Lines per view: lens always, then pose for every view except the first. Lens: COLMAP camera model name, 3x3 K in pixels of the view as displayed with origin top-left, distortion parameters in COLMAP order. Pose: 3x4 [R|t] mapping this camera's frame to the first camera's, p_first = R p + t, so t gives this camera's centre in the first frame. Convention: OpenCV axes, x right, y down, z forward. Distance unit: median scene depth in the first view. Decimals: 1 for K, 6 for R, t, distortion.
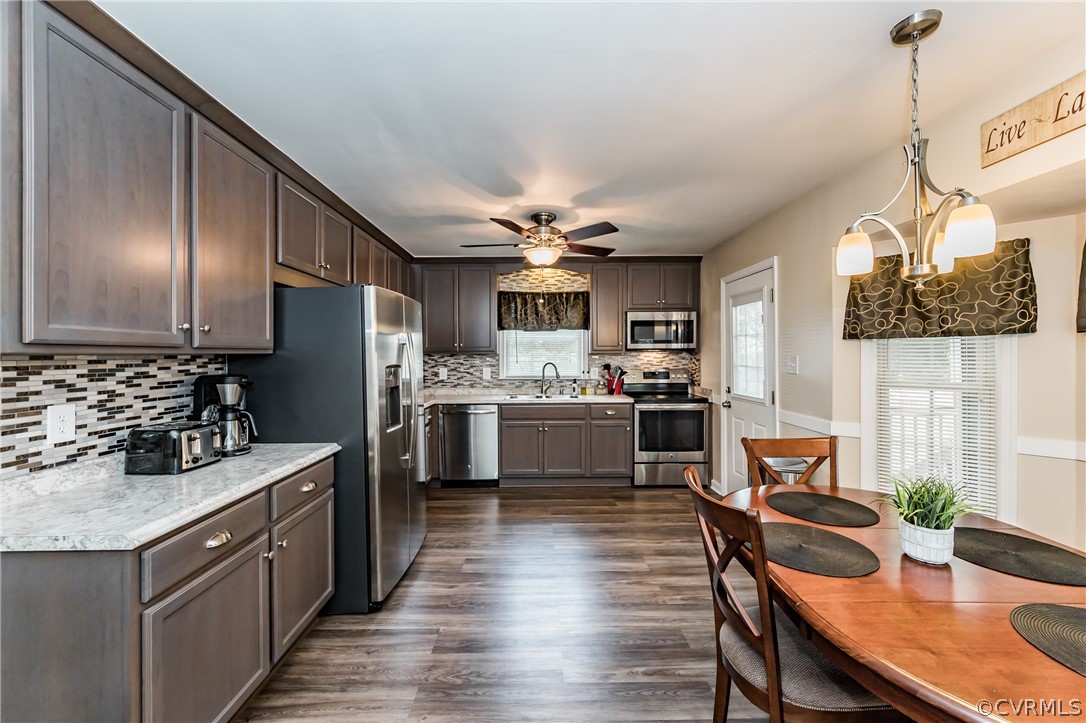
lens RADIAL K [[435.5, 0, 538.6], [0, 435.5, 357.9], [0, 0, 1]] dist [-0.002285, 0.000121]
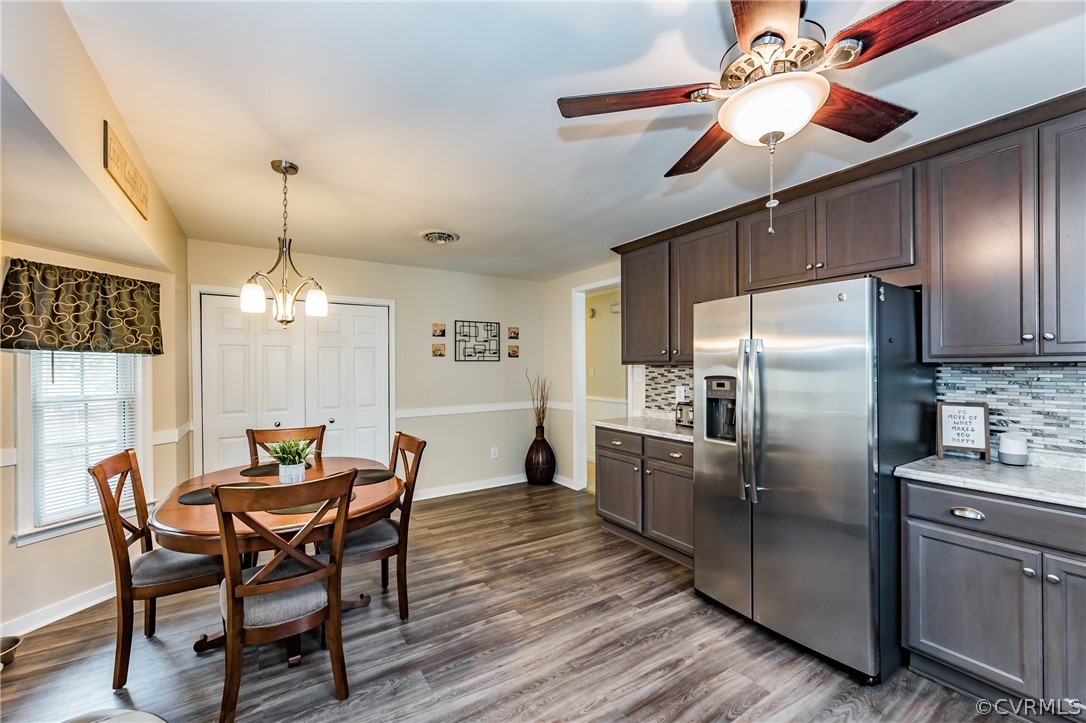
lens RADIAL K [[435.5, 0, 536.5], [0, 435.5, 362.8], [0, 0, 1]] dist [-0.002285, 0.000121]
pose [[-0.845462, 0.004591, -0.534016, 0.702828], [0.006240, 0.999980, -0.001283, -0.018189], [0.533999, -0.004416, -0.845473, 2.131292]]
